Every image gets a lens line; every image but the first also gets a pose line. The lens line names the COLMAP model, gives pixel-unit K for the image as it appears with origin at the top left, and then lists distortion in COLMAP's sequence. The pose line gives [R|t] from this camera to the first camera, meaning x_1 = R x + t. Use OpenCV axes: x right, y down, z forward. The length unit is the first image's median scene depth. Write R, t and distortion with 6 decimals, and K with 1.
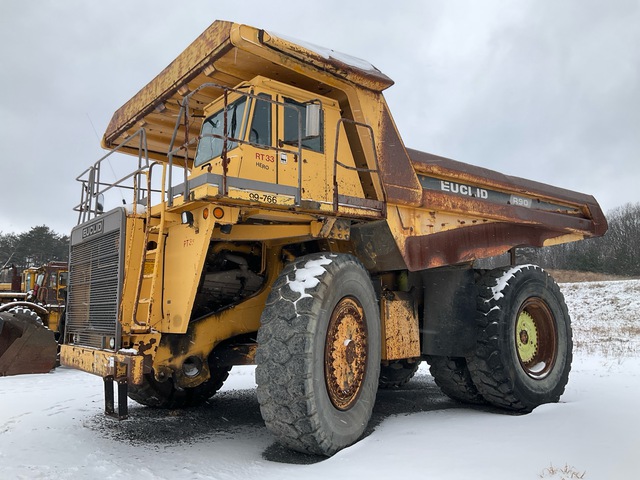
lens RADIAL K [[524.4, 0, 319.8], [0, 524.4, 234.8], [0, 0, 1]] dist [0.004508, -0.000500]
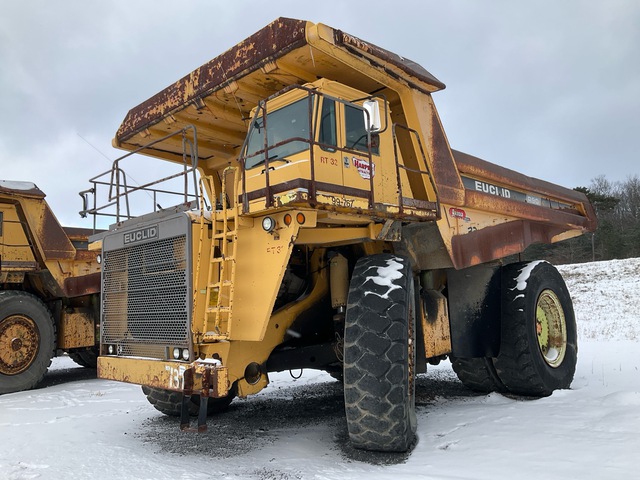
lens RADIAL K [[524.4, 0, 319.1], [0, 524.4, 240.3], [0, 0, 1]] dist [0.004508, -0.000500]
pose [[0.993365, -0.020027, 0.113247, -0.218426], [0.017809, 0.999630, 0.020564, -0.015224], [-0.113617, -0.018411, 0.993354, 0.013348]]
